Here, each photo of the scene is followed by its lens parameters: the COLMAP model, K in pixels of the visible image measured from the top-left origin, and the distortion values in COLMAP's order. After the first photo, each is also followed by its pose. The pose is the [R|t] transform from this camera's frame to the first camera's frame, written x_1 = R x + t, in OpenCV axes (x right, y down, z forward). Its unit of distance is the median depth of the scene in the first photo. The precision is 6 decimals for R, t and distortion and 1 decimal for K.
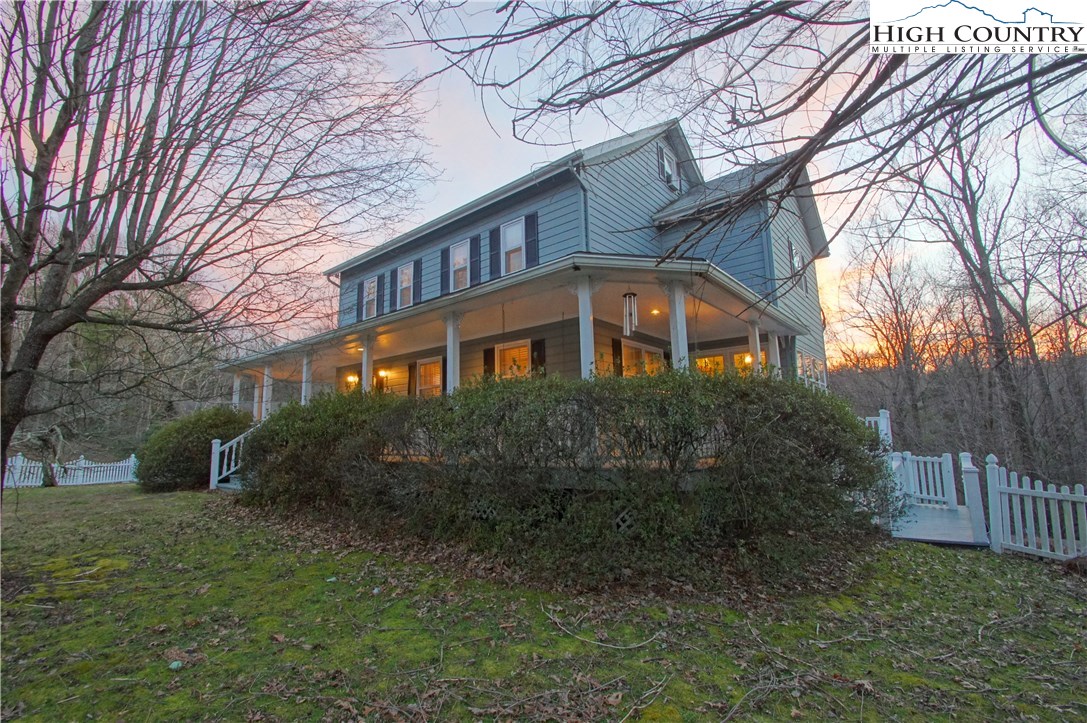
lens RADIAL K [[494.0, 0, 544.4], [0, 494.0, 365.7], [0, 0, 1]] dist [-0.000051, -0.017444]
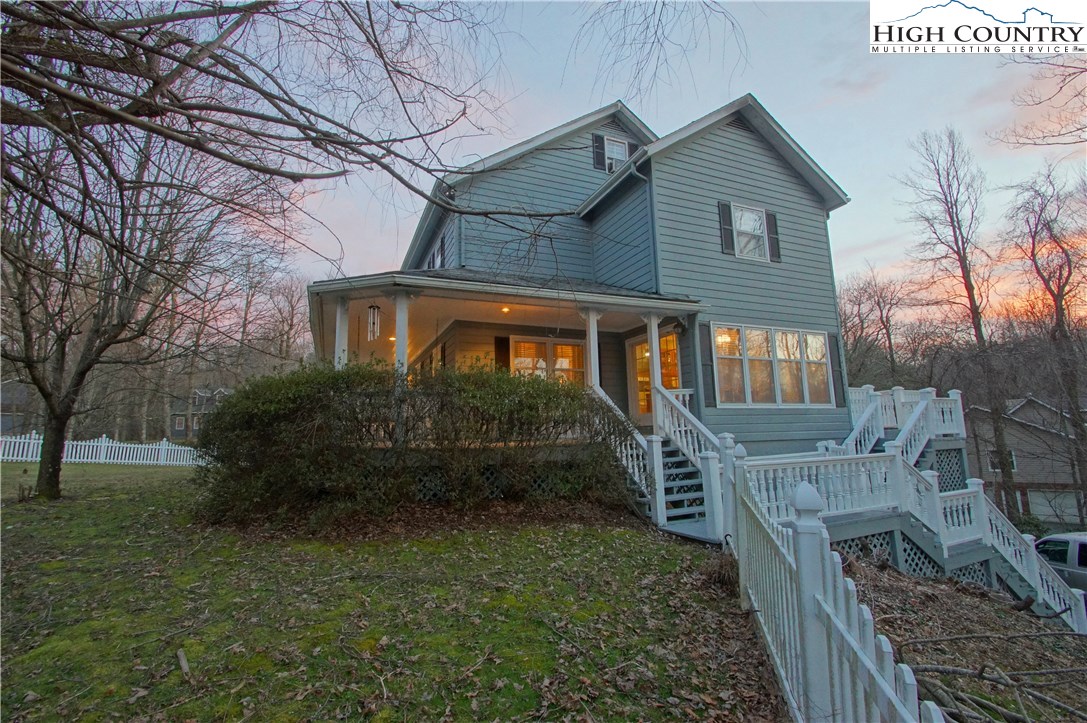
lens RADIAL K [[494.0, 0, 544.4], [0, 494.0, 365.7], [0, 0, 1]] dist [-0.000051, -0.017444]
pose [[0.893891, -0.068572, -0.443009, 1.096889], [0.074946, 0.997183, -0.003127, 0.039581], [0.441975, -0.030407, 0.896512, 0.075881]]
